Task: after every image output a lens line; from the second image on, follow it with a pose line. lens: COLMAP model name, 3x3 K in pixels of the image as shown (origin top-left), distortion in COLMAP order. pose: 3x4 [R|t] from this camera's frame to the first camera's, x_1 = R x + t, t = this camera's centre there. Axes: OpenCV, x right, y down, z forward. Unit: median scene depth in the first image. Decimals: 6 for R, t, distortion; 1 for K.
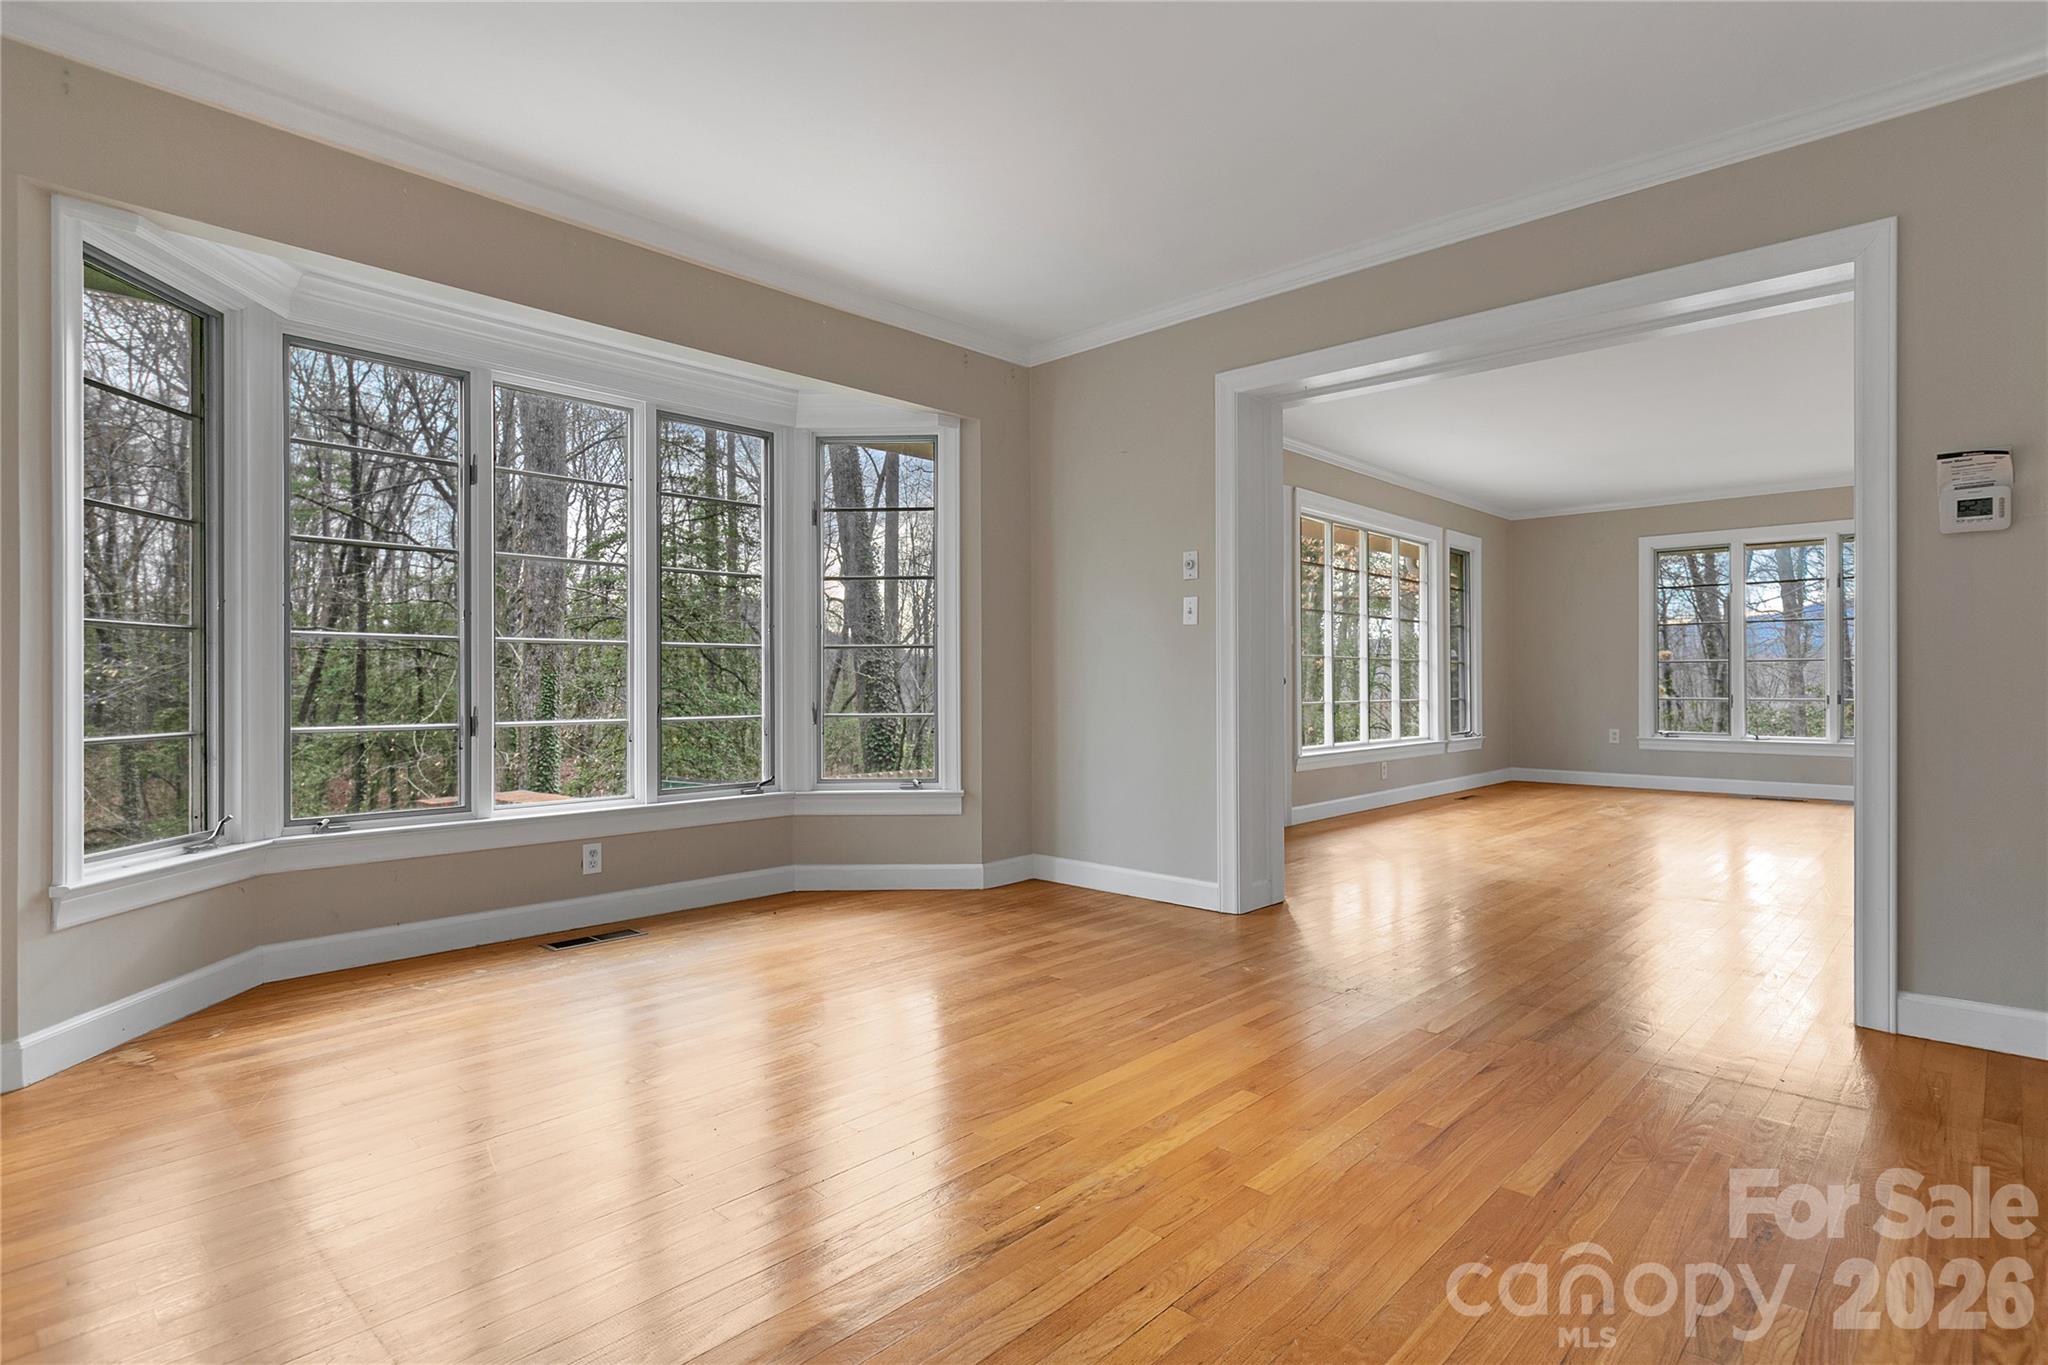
lens RADIAL K [[1040.7, 0, 1035.4], [0, 1040.7, 681.8], [0, 0, 1]] dist [0.000644, 0.000257]
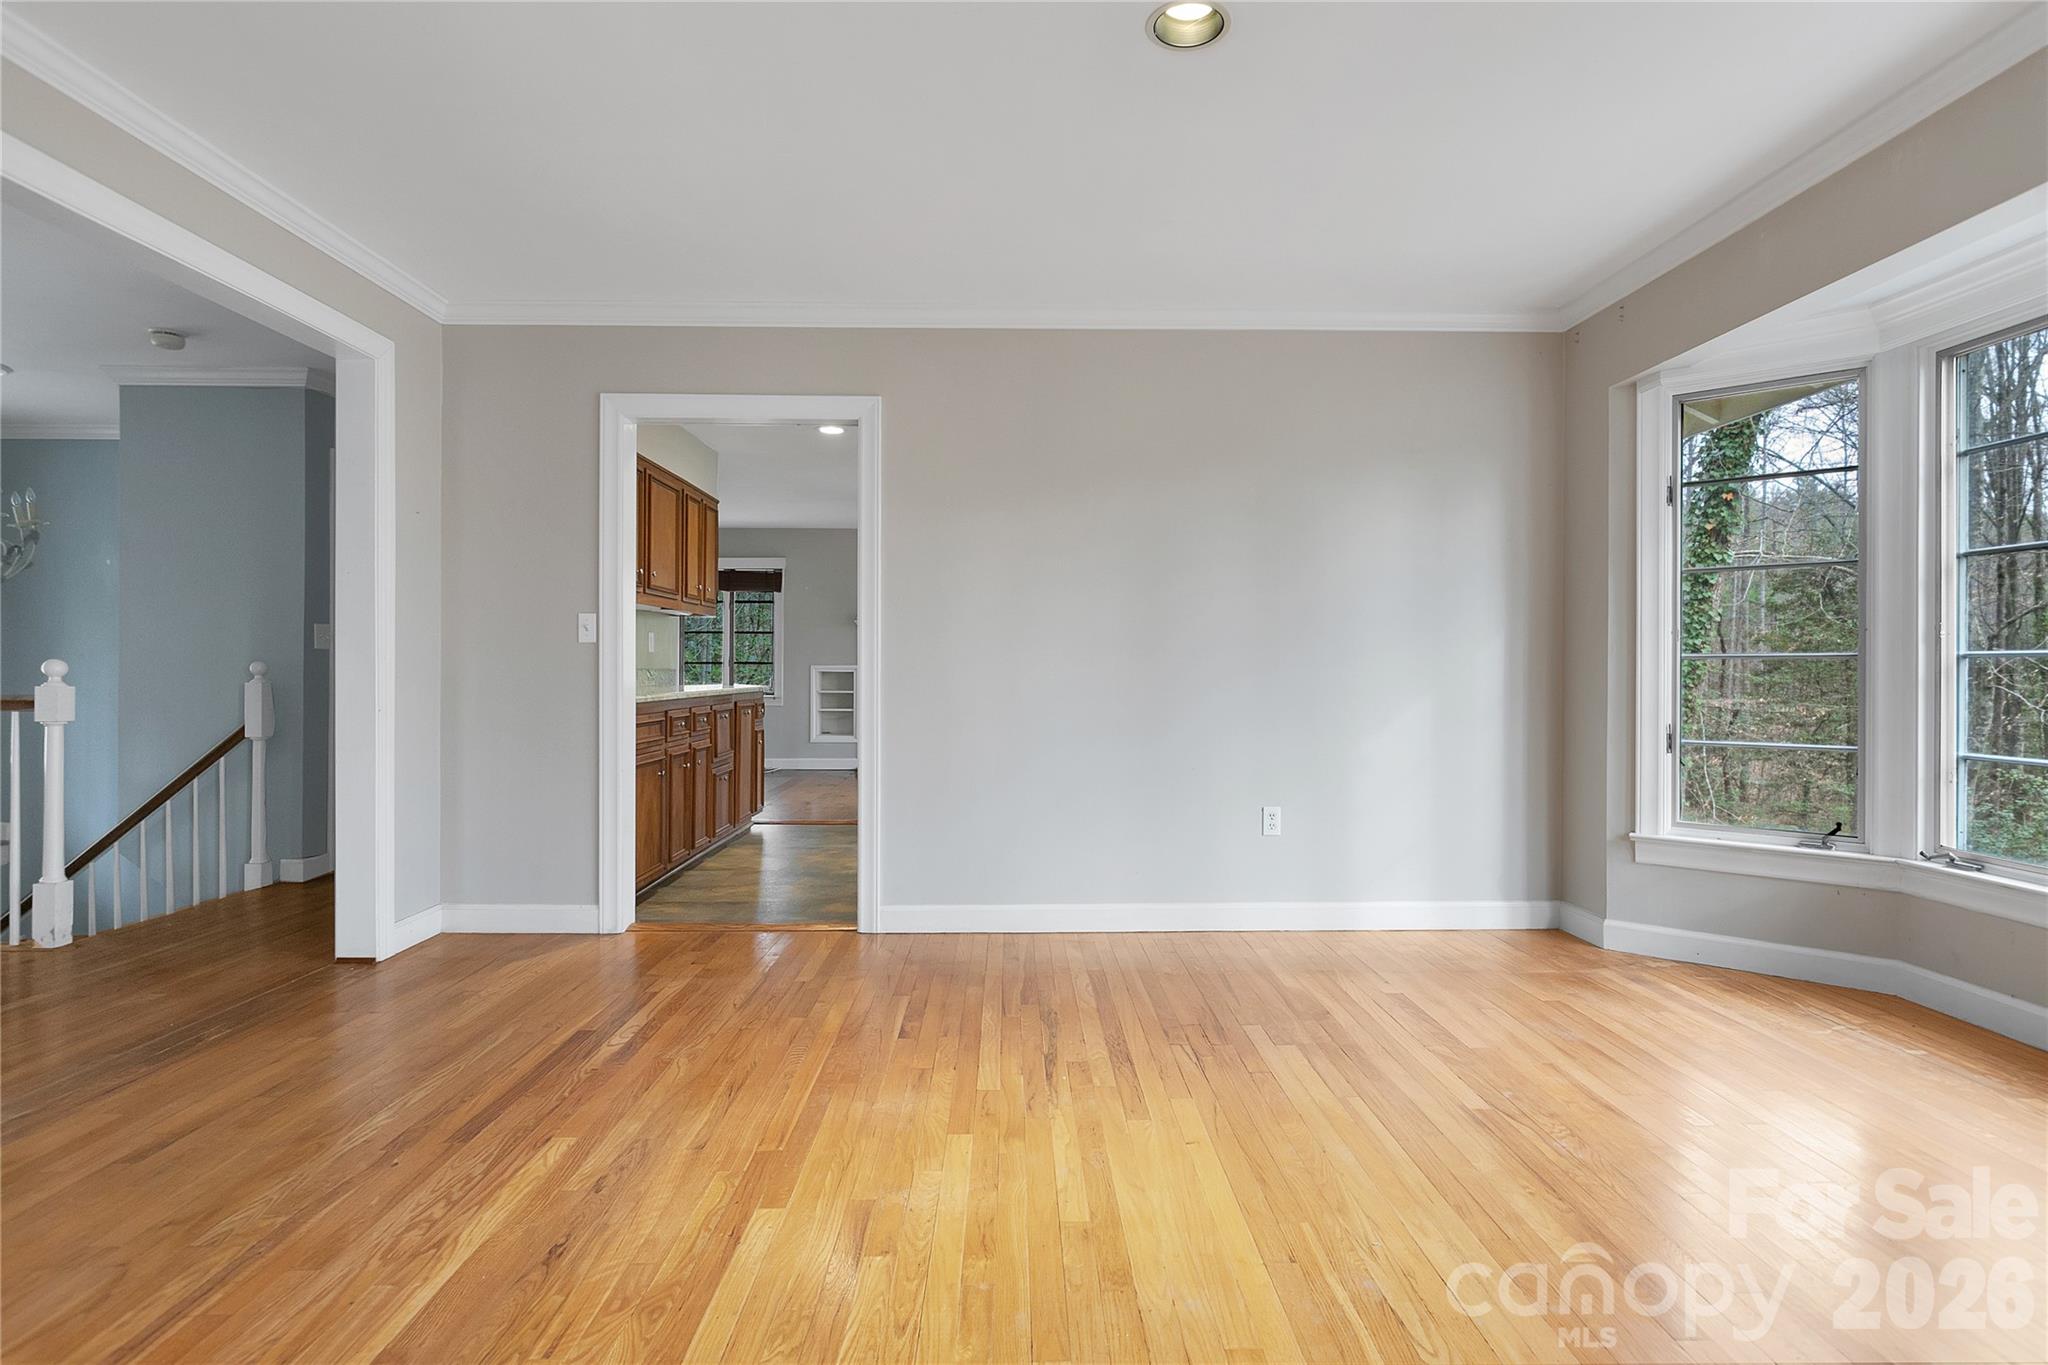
lens RADIAL K [[1040.7, 0, 1035.4], [0, 1040.7, 681.8], [0, 0, 1]] dist [0.000644, 0.000257]
pose [[-0.721866, 0.007662, -0.691991, 0.712478], [0.004017, 0.999968, 0.006881, -0.039907], [0.692022, 0.002187, -0.721873, 1.393198]]
